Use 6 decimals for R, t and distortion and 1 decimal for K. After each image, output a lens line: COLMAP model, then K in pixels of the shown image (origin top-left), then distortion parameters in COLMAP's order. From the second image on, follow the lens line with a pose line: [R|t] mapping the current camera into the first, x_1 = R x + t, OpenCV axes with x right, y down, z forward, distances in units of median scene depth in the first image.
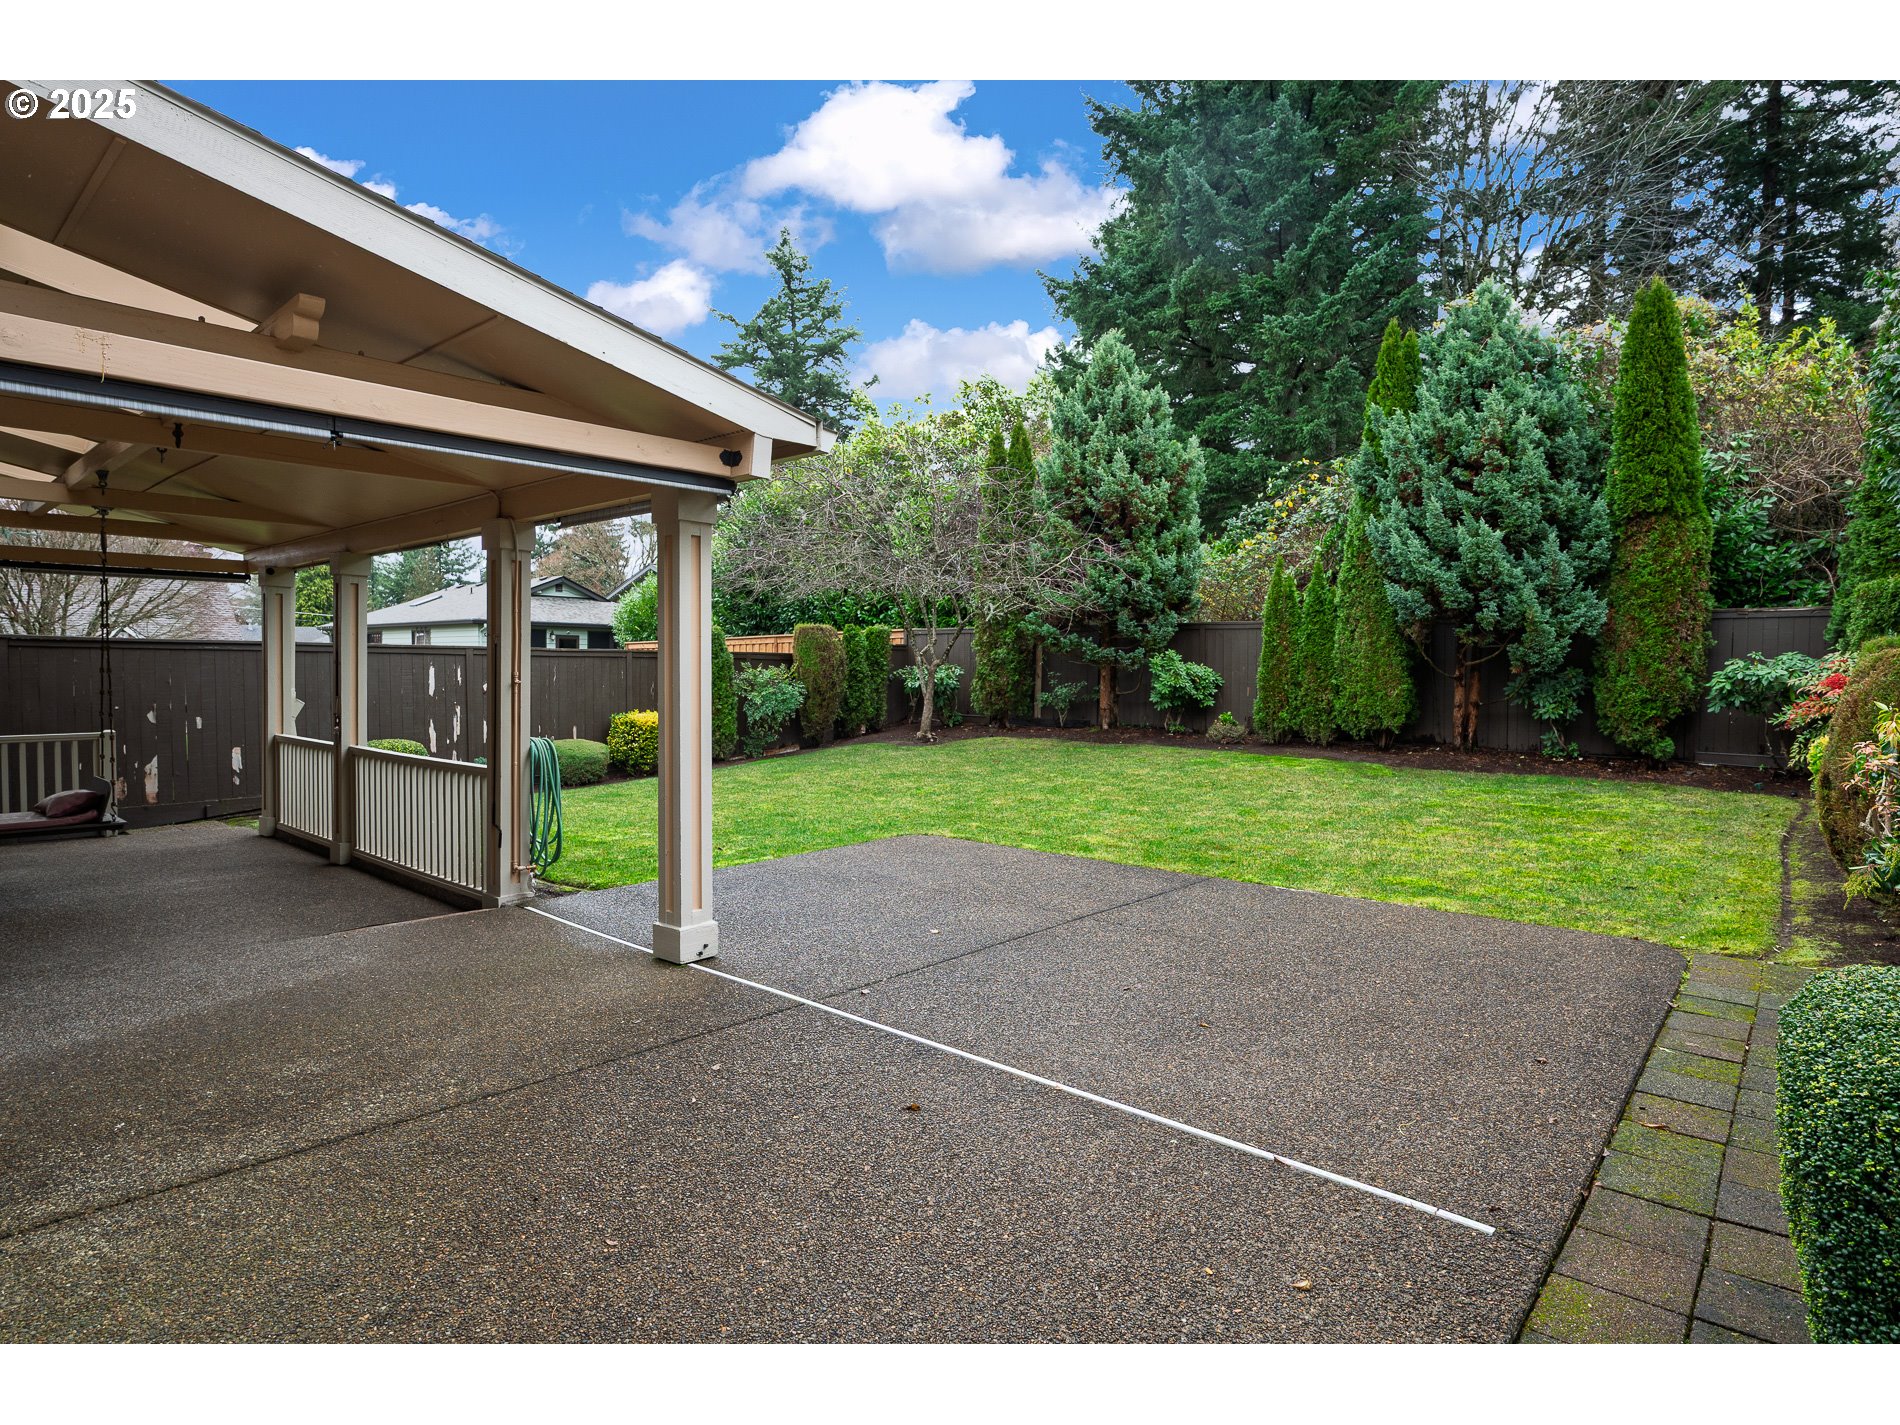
lens RADIAL K [[1016.9, 0, 950.0], [0, 1016.9, 712.5], [0, 0, 1]] dist [-0.000430, -0.000083]
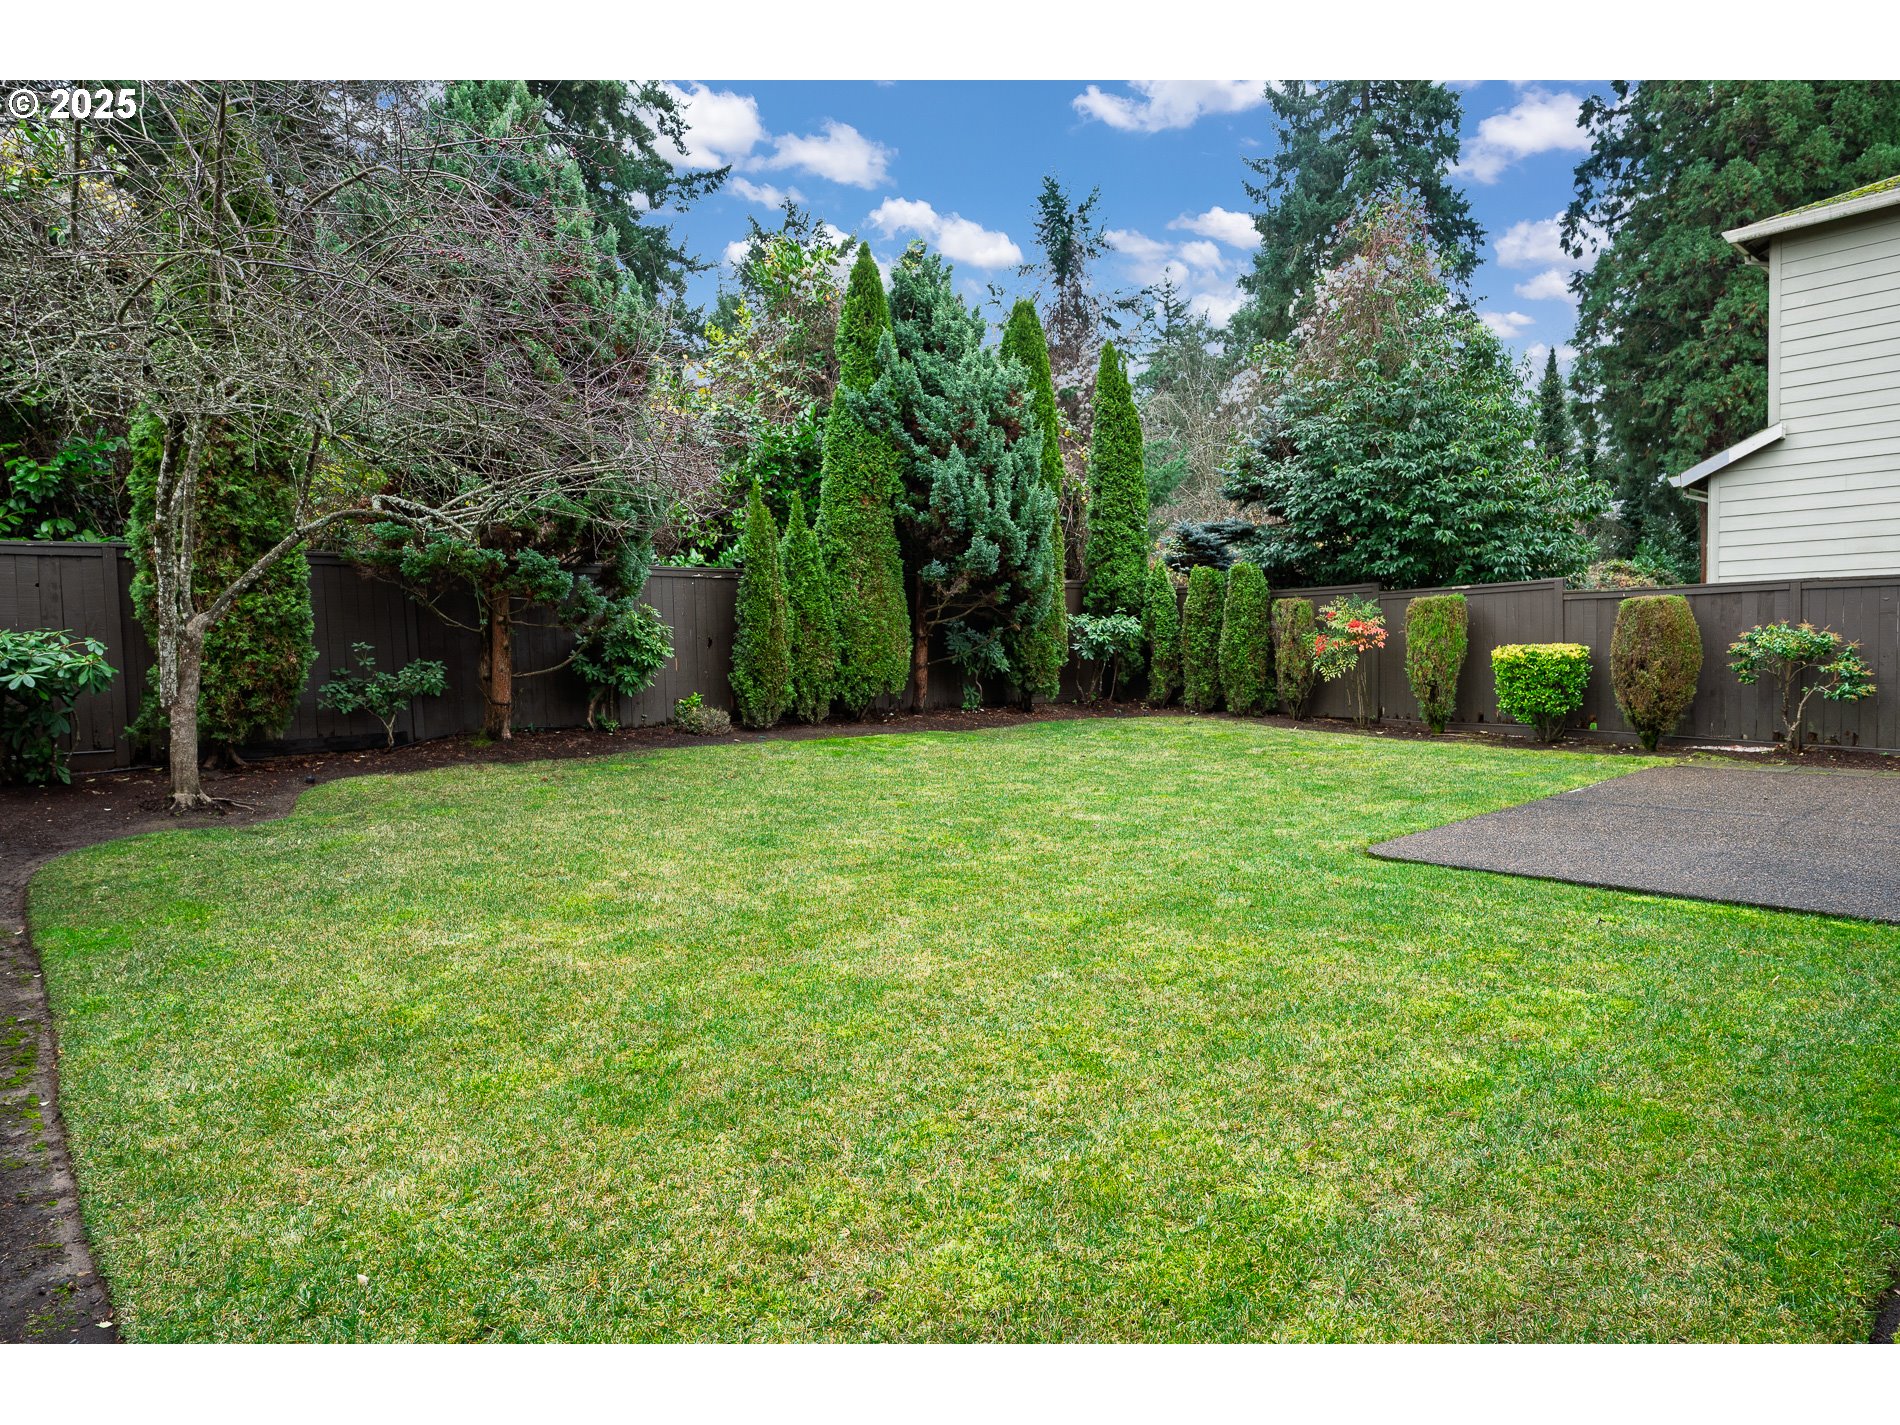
lens RADIAL K [[1127.4, 0, 951.7], [0, 1127.4, 713.1], [0, 0, 1]] dist [0.004446, 0.000217]
pose [[0.120966, -0.067305, 0.990372, -0.459303], [0.067273, 0.995961, 0.059467, -0.019779], [-0.990374, 0.059432, 0.125005, 0.676935]]
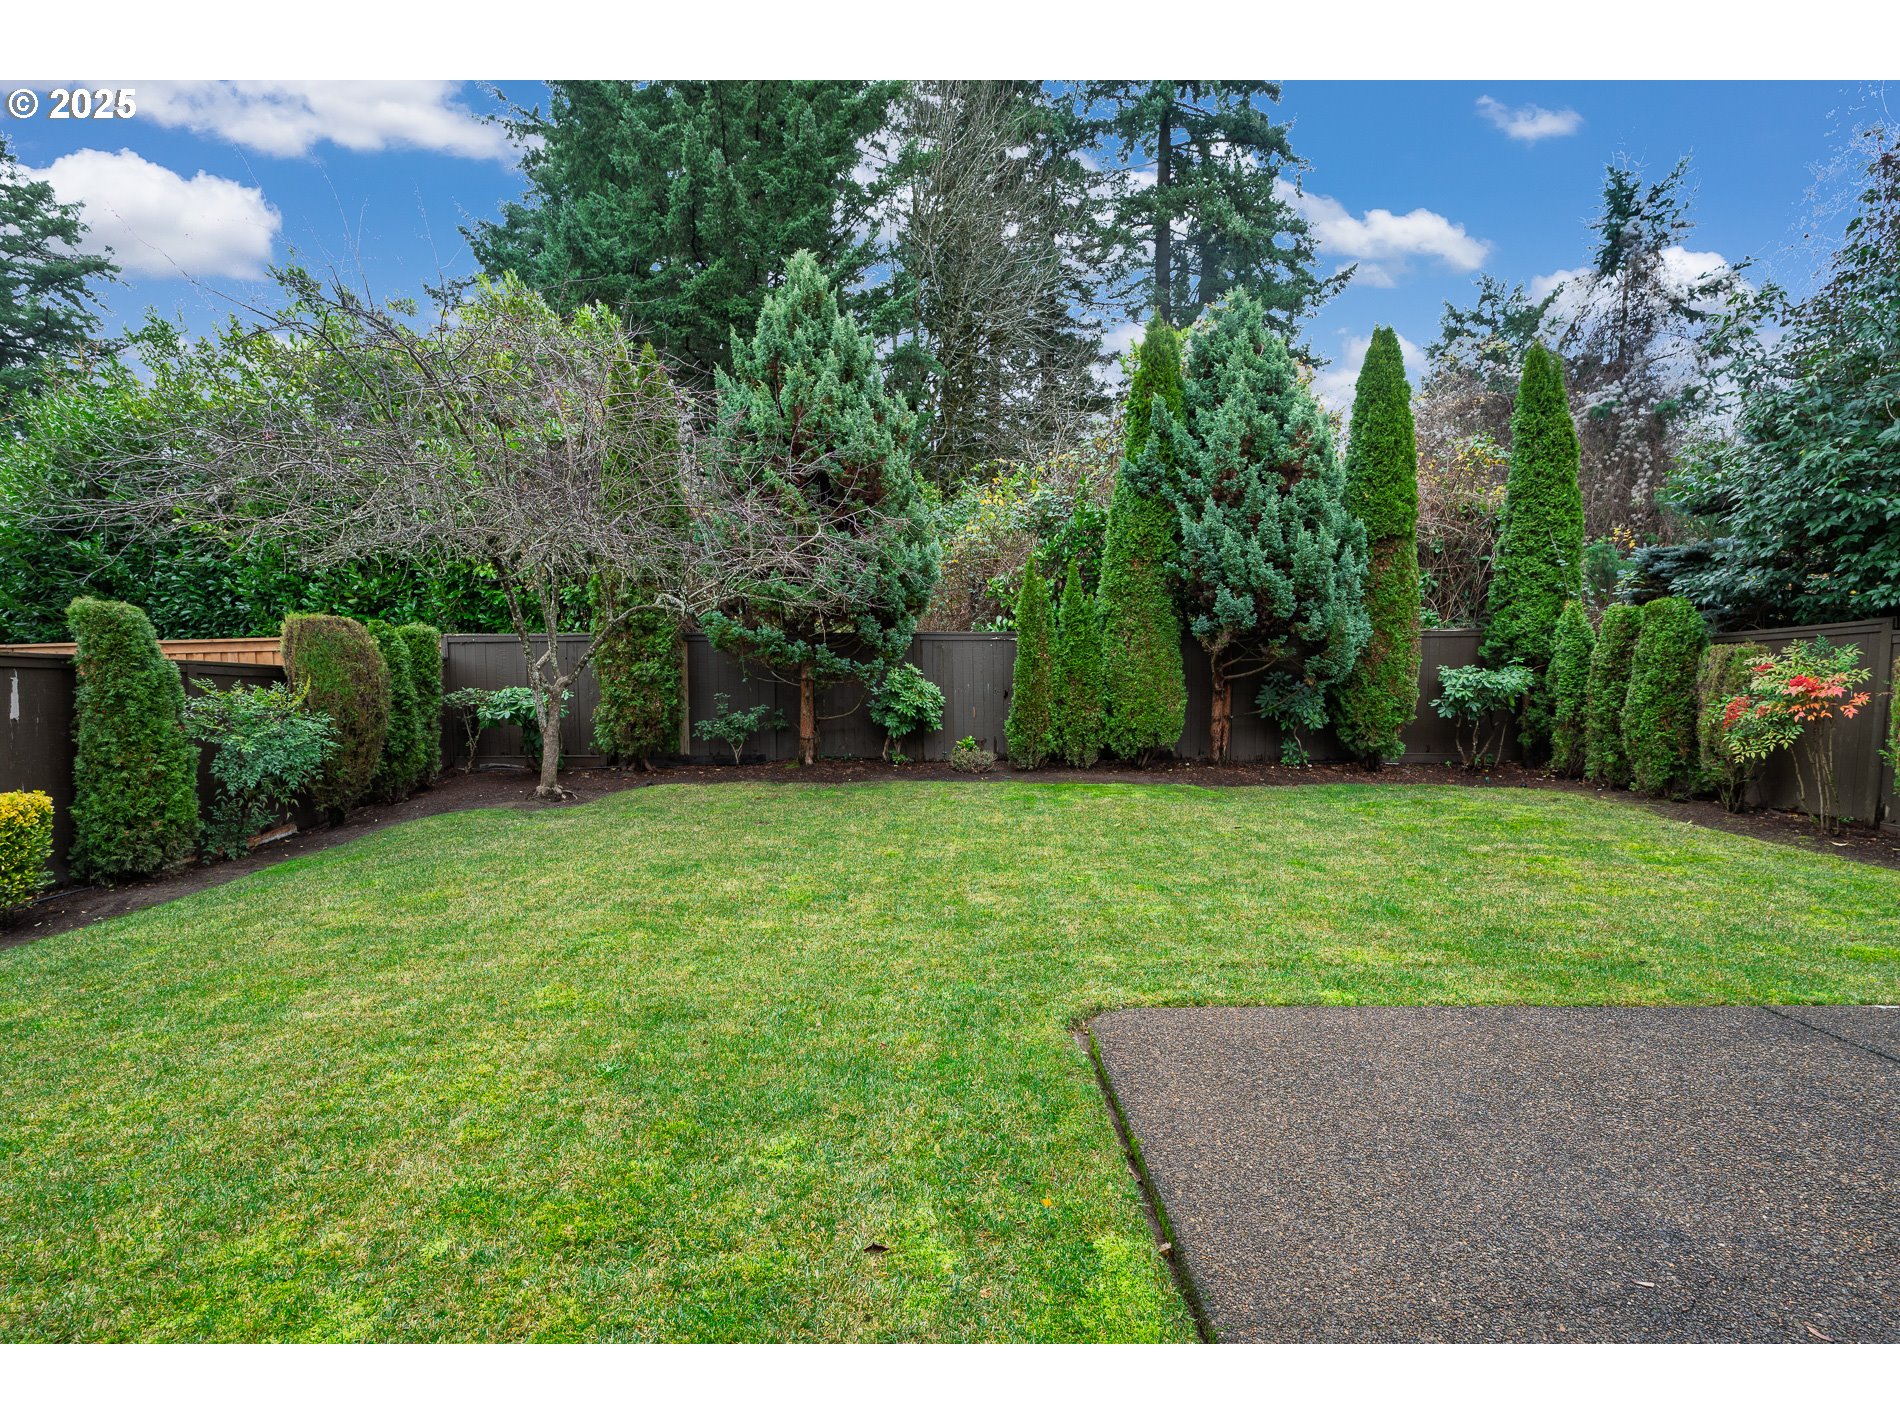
lens RADIAL K [[861.3, 0, 948.1], [0, 861.3, 749.2], [0, 0, 1]] dist [-0.000500, -0.000201]
pose [[0.764814, -0.051422, 0.642195, -0.197385], [0.040686, 0.998675, 0.031512, -0.012254], [-0.642965, 0.002027, 0.765893, 0.422492]]
